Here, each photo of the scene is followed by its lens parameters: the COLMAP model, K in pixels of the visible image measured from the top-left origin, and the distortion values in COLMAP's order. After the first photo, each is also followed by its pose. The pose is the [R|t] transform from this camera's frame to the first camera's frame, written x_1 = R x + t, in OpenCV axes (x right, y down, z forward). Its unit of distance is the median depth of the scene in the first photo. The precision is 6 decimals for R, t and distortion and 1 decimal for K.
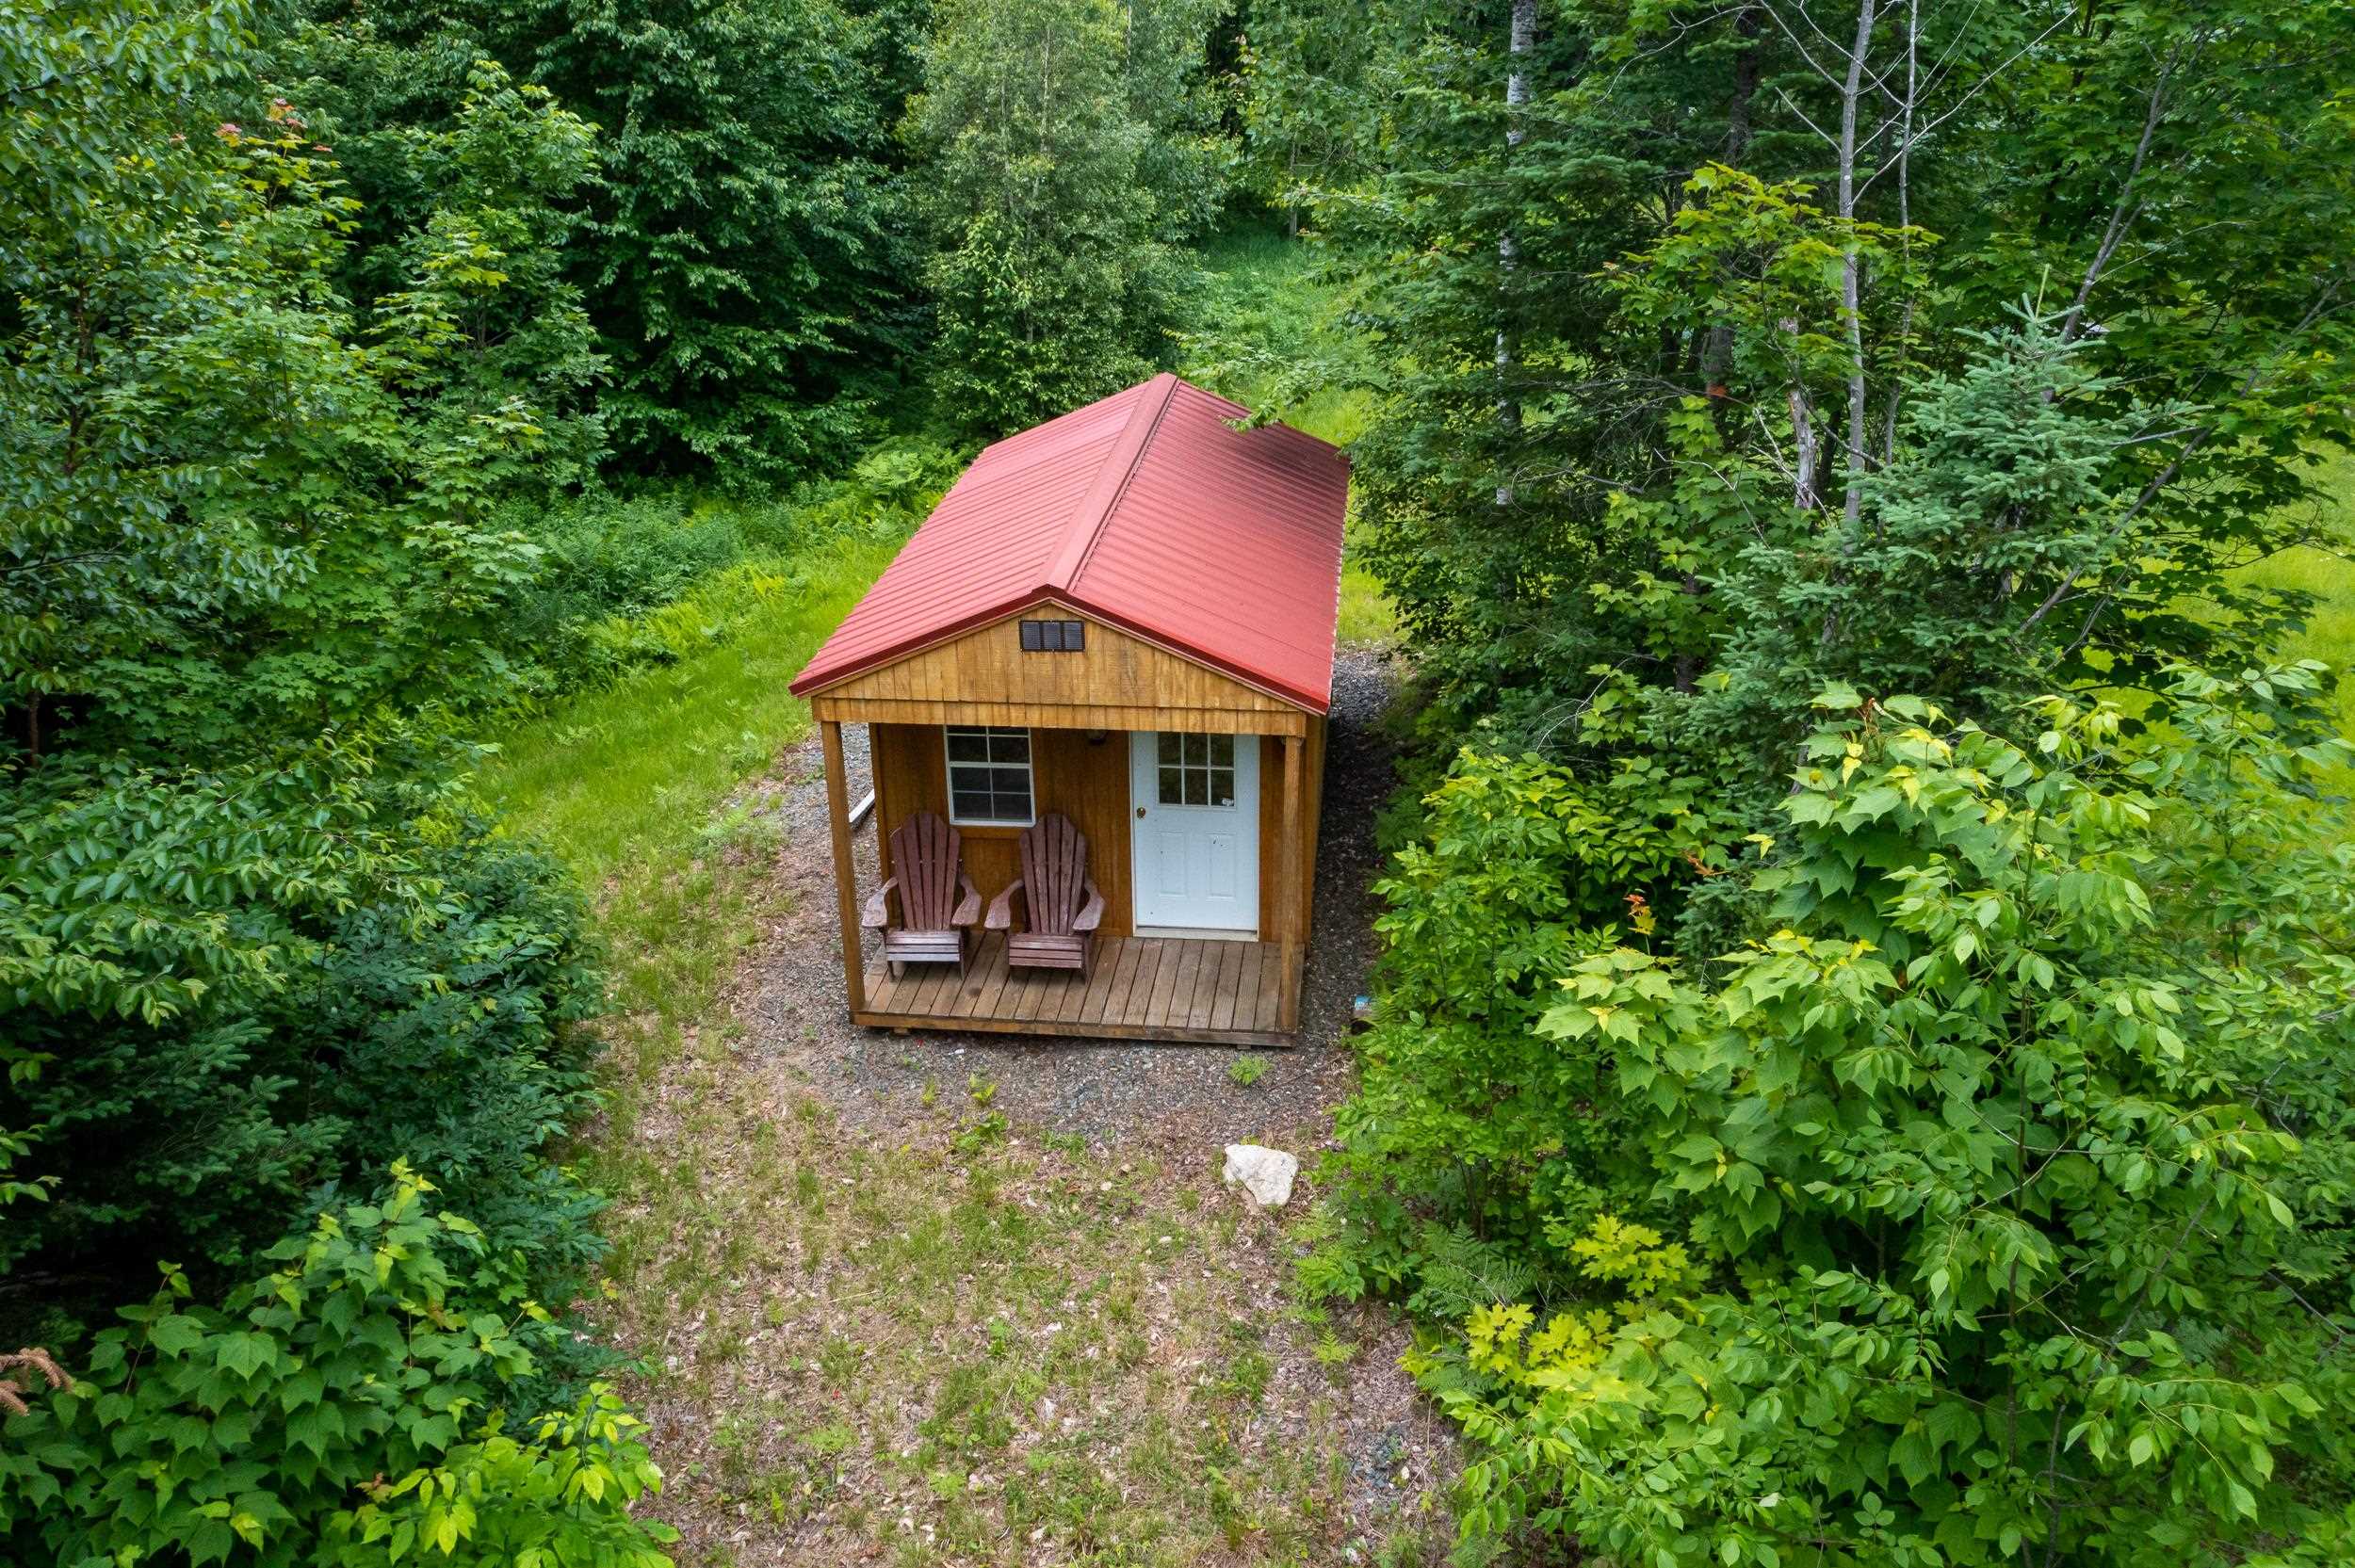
lens RADIAL K [[1873.1, 0, 1184.3], [0, 1873.1, 774.5], [0, 0, 1]] dist [-0.018407, 0.006507]
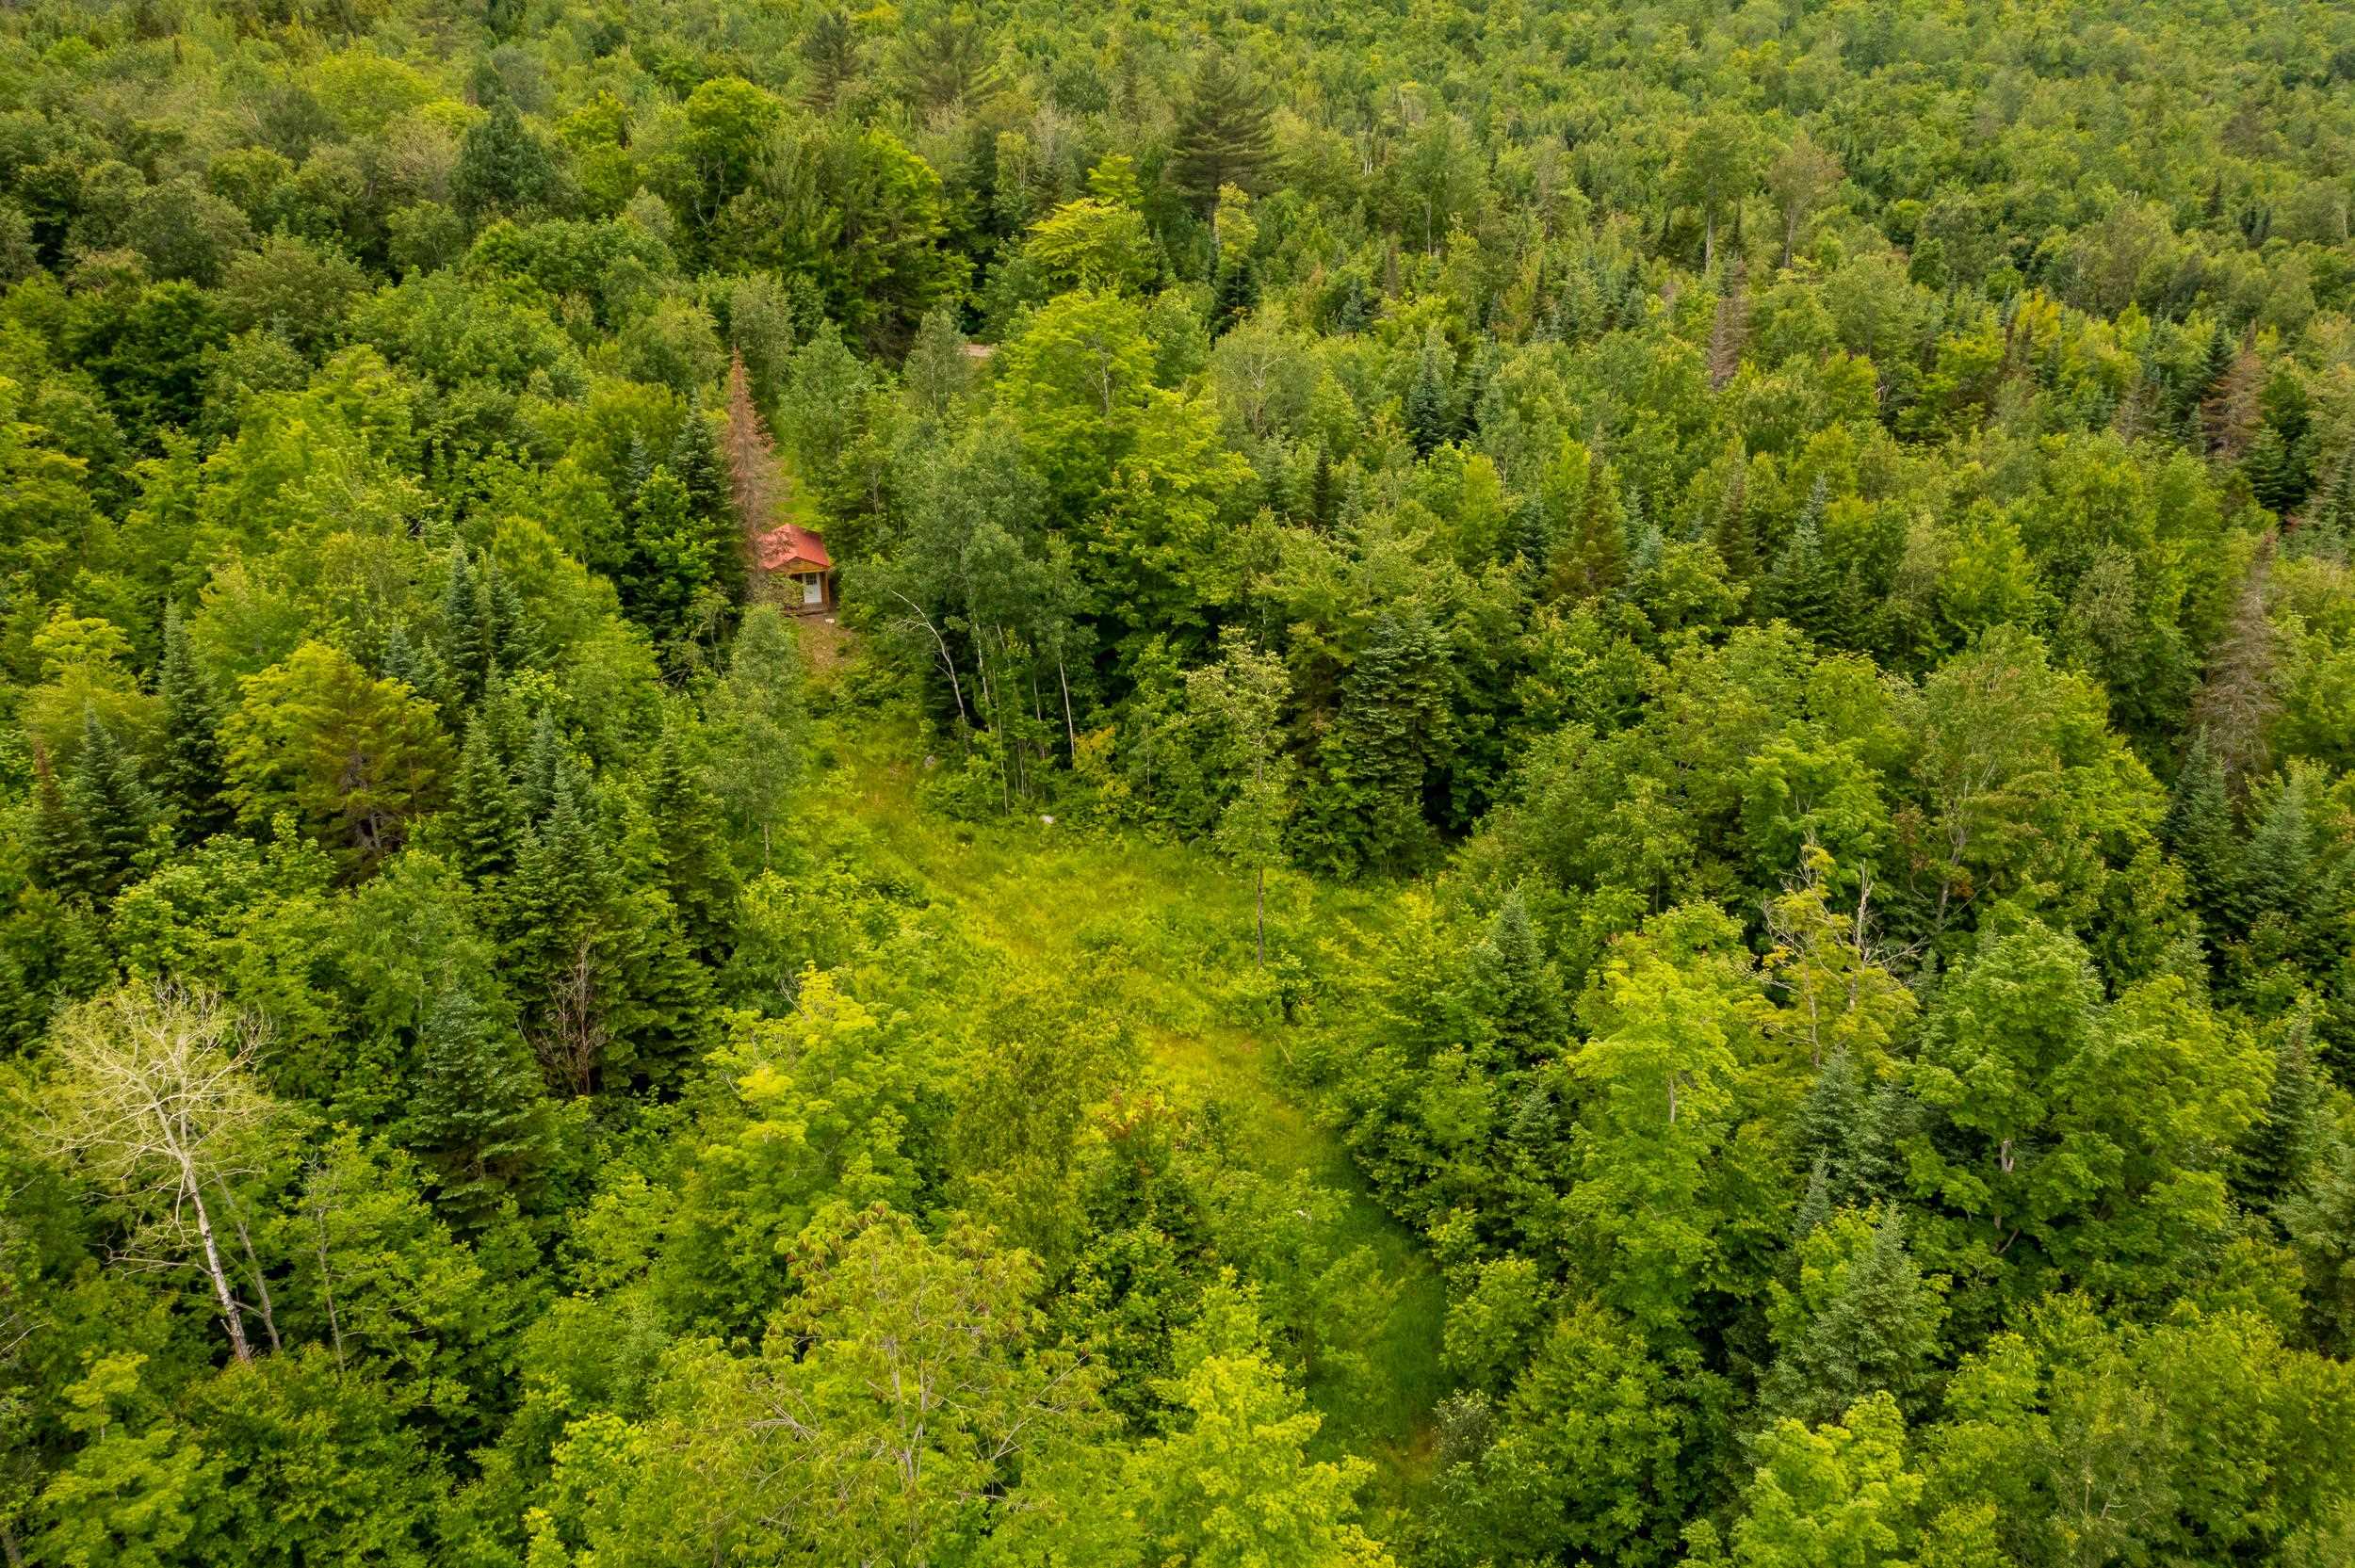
lens RADIAL K [[1873.1, 0, 1184.3], [0, 1873.1, 774.5], [0, 0, 1]] dist [-0.018407, 0.006507]
pose [[0.934177, -0.137551, 0.329230, -1.202931], [0.135855, 0.990325, 0.028271, 0.781971], [-0.329934, 0.018318, 0.943826, -6.725899]]
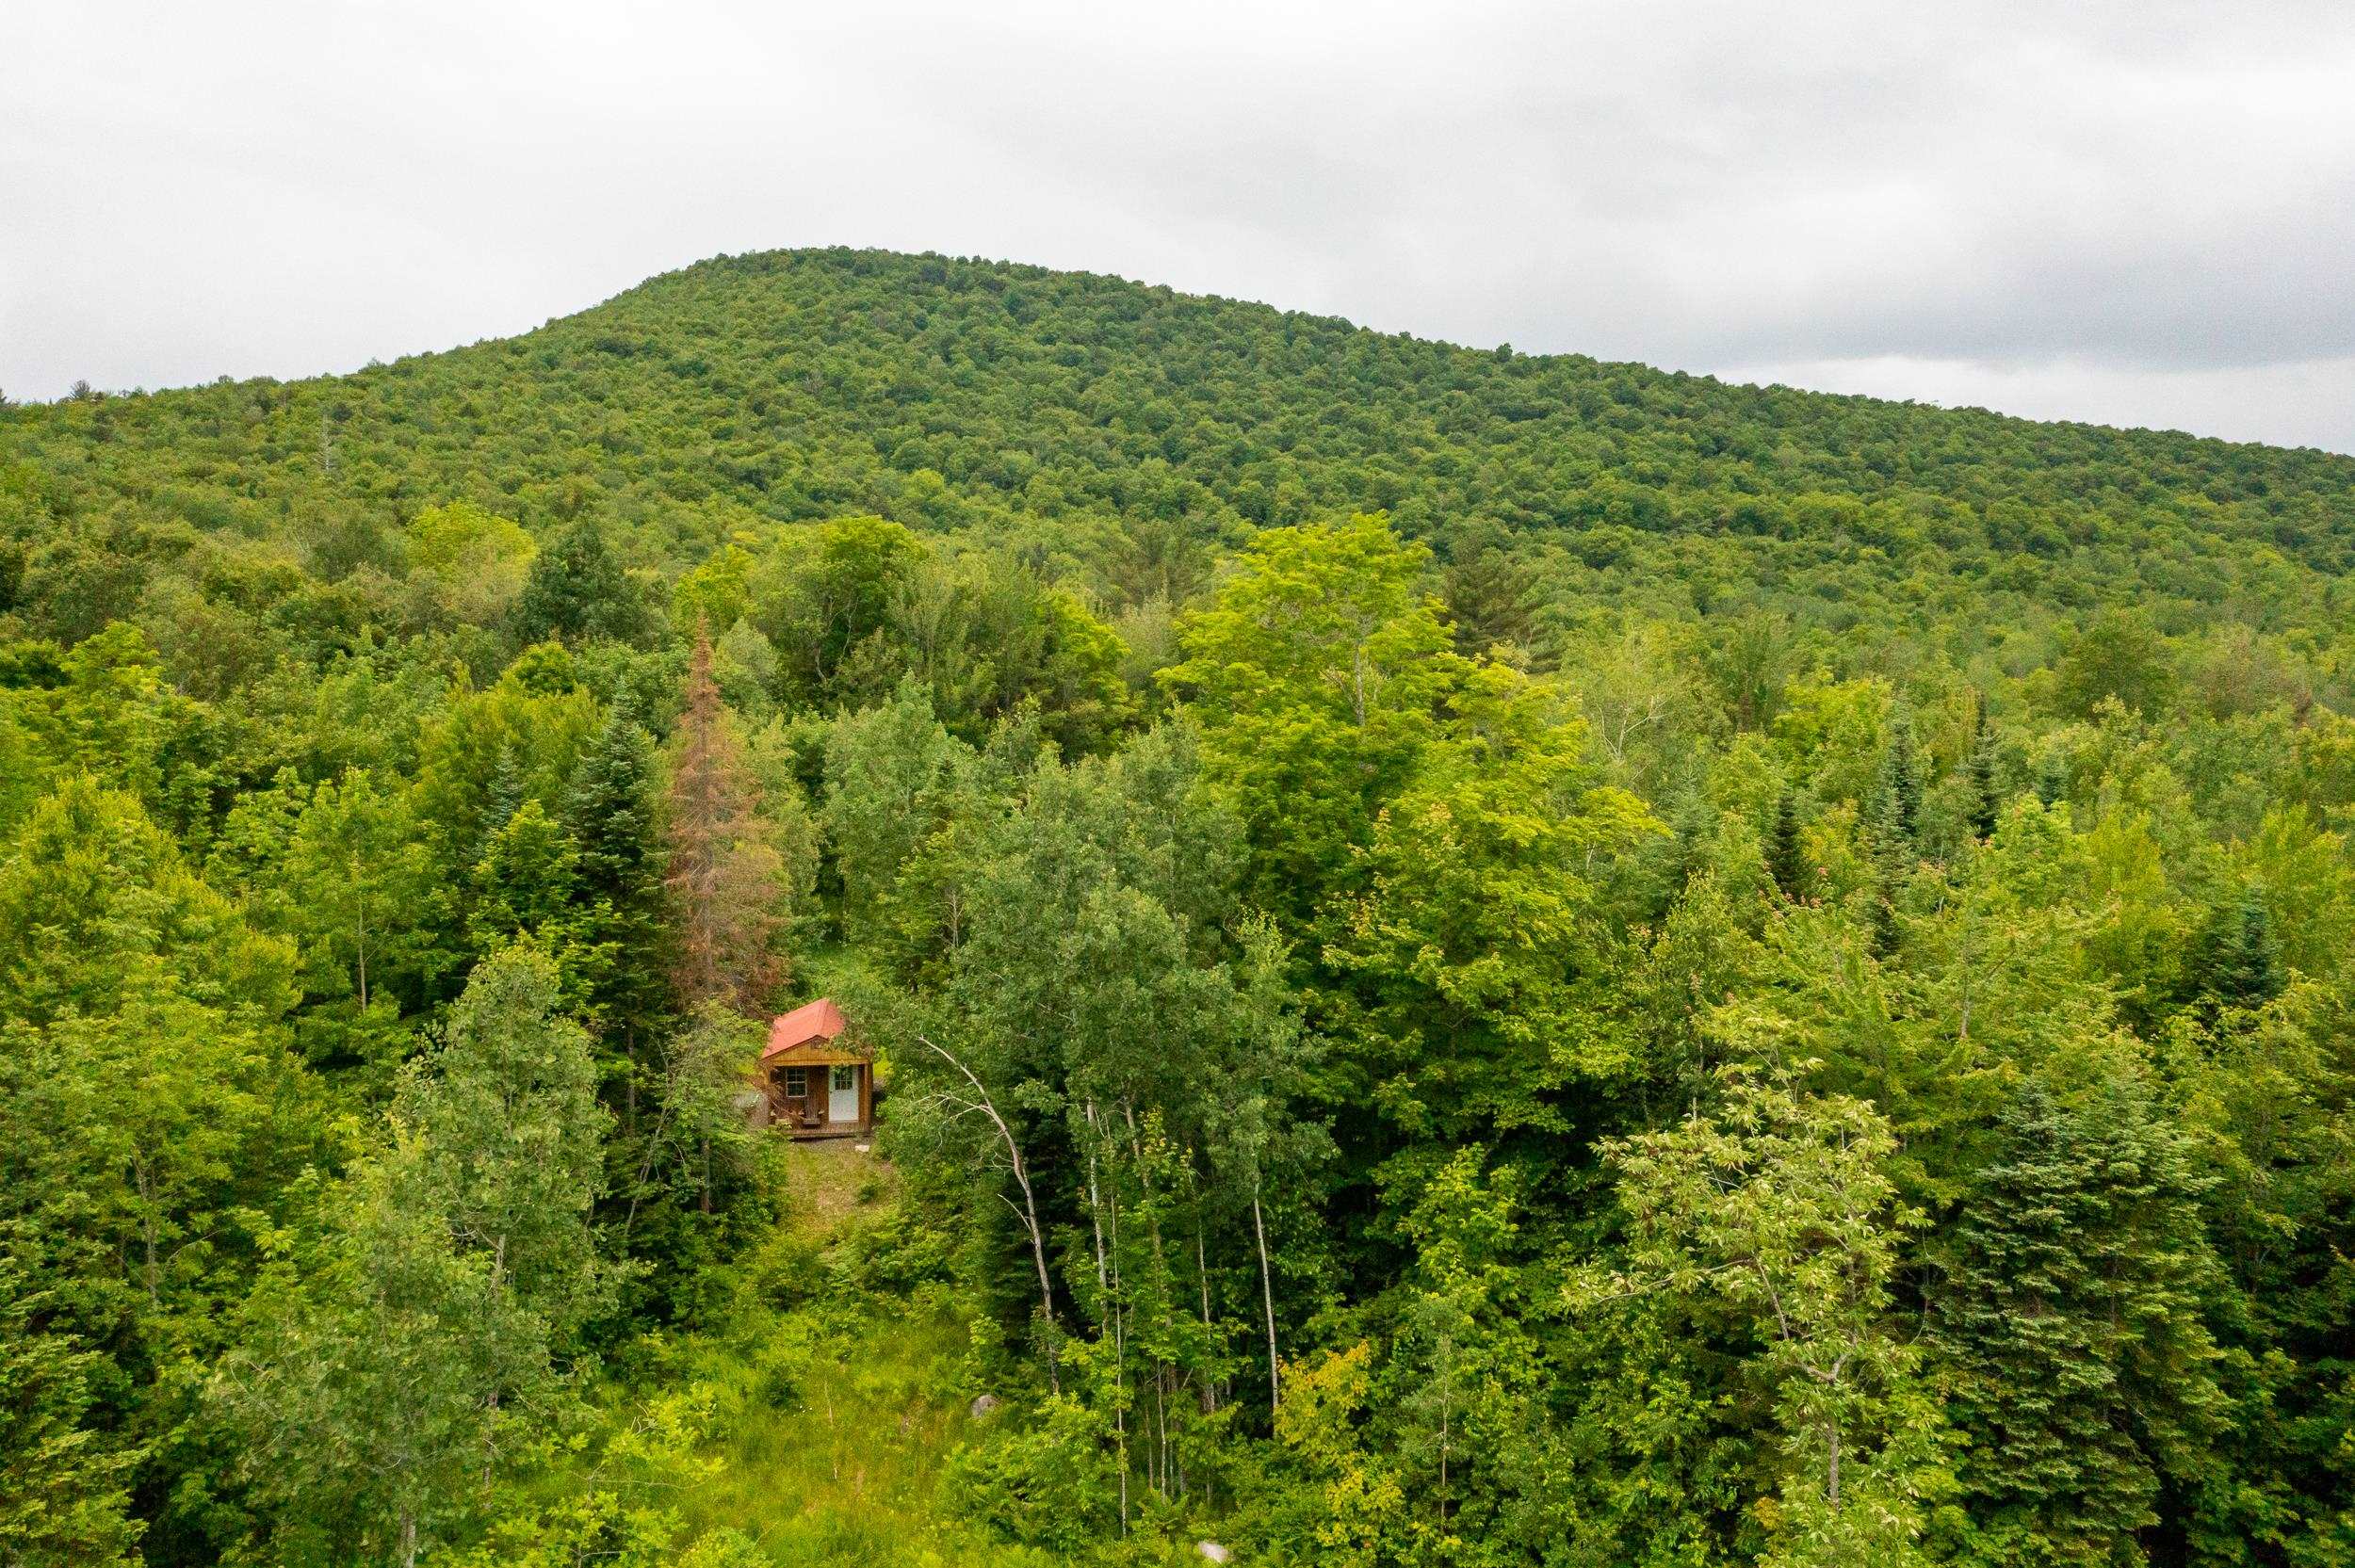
lens RADIAL K [[1873.1, 0, 1184.3], [0, 1873.1, 774.5], [0, 0, 1]] dist [-0.018407, 0.006507]
pose [[0.968402, 0.001223, 0.249393, -0.327960], [0.083436, 0.940777, -0.328599, 0.864423], [-0.235025, 0.339024, 0.910948, -3.589492]]
